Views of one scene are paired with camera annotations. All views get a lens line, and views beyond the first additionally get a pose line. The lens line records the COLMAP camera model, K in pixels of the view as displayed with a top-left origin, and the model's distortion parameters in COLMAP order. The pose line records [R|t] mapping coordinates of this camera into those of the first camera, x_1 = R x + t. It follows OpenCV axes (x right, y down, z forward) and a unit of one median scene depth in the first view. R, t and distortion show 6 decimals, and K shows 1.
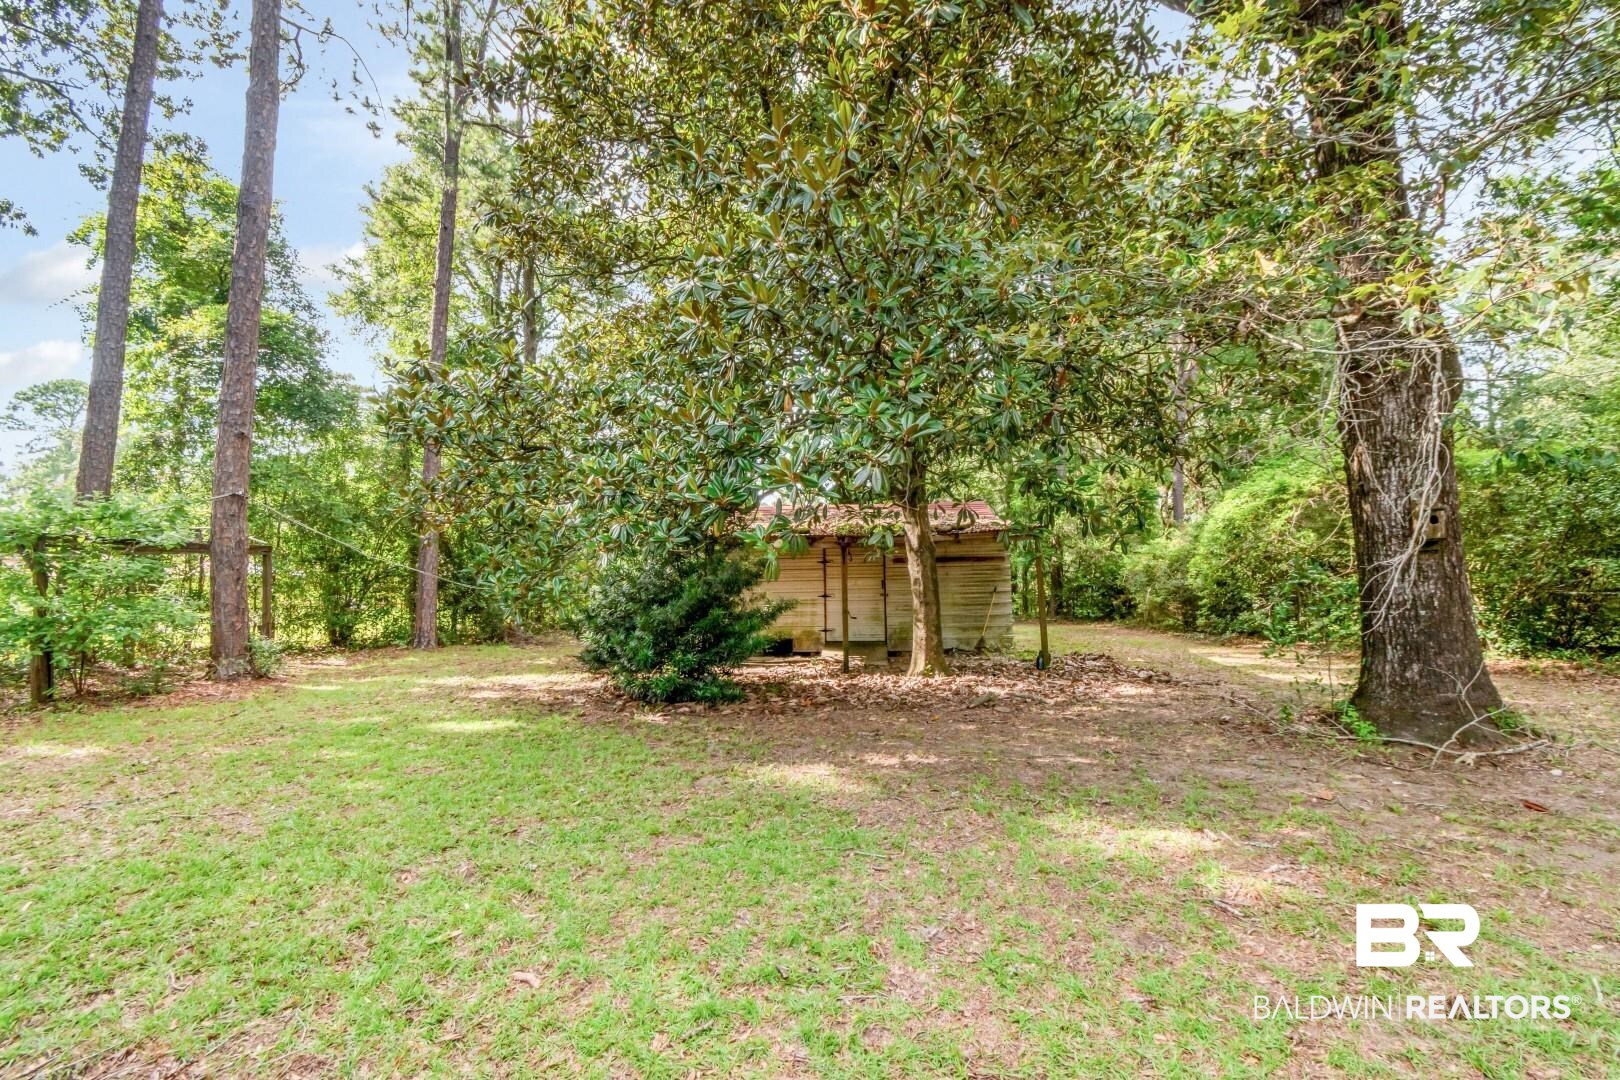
lens RADIAL K [[719.9, 0, 806.8], [0, 719.9, 543.7], [0, 0, 1]] dist [0.006089, -0.006132]
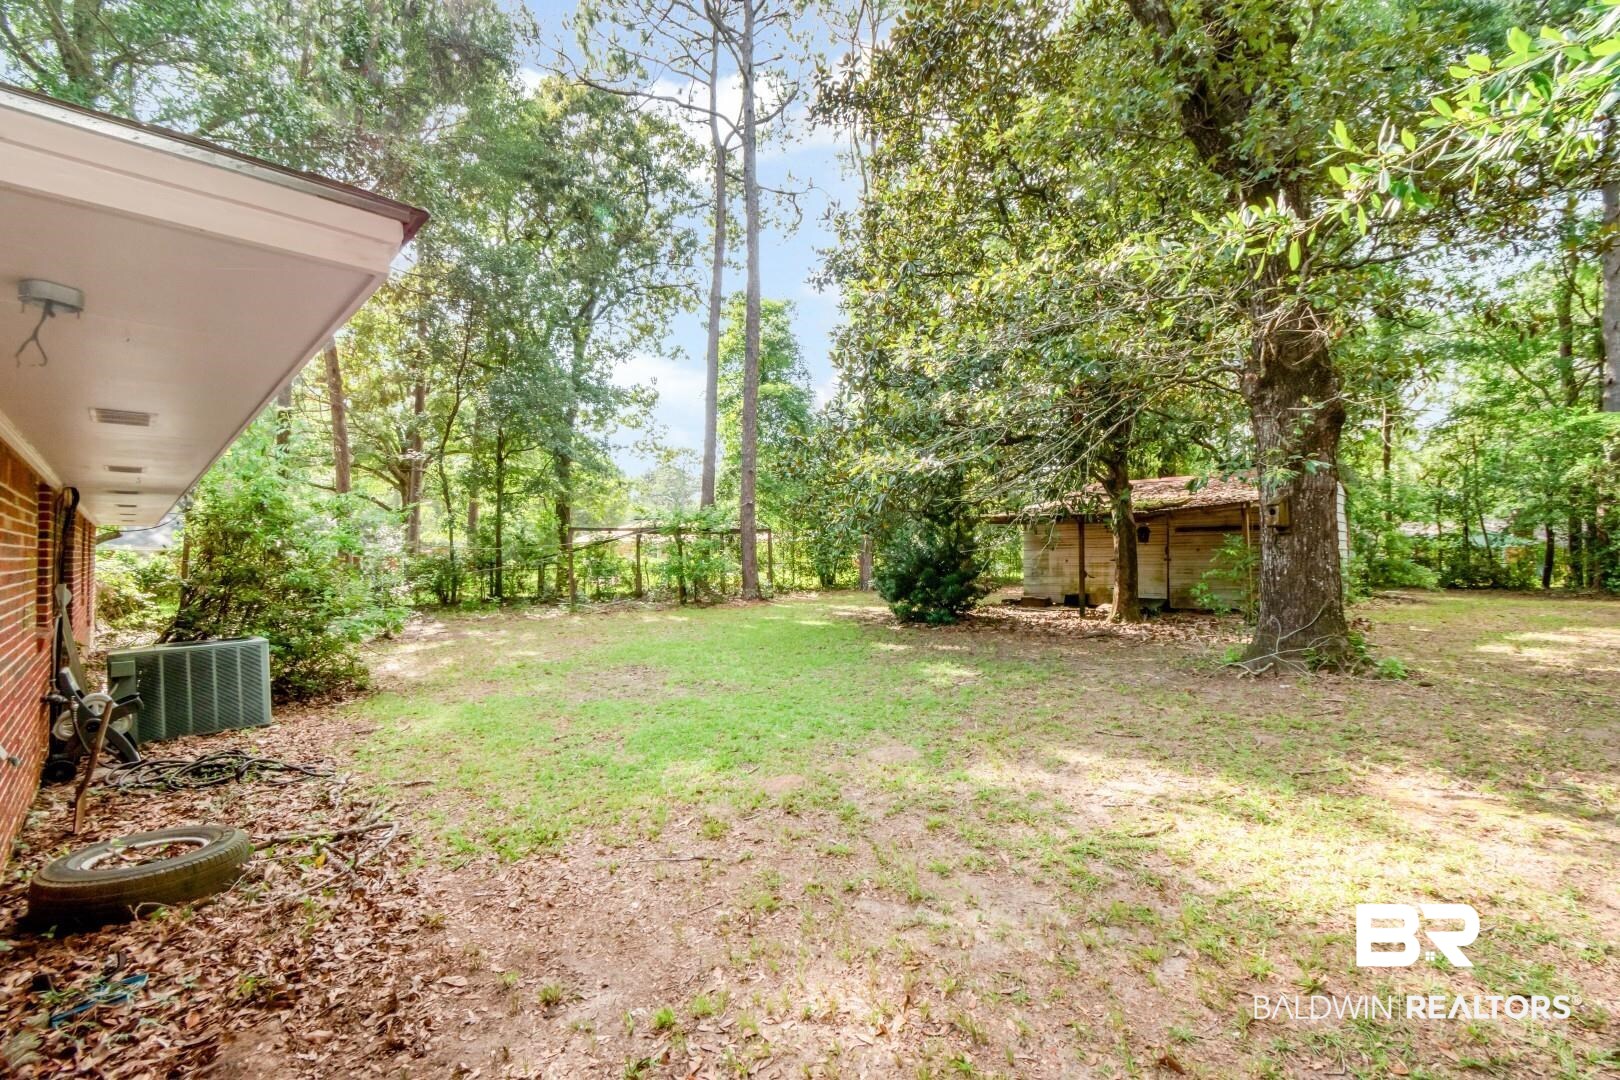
lens RADIAL K [[719.9, 0, 806.8], [0, 719.9, 543.7], [0, 0, 1]] dist [0.006089, -0.006132]
pose [[0.752836, -0.001621, -0.658206, 0.594425], [0.039432, 0.998312, 0.042642, -0.036069], [0.657025, -0.058057, 0.751630, -0.352178]]
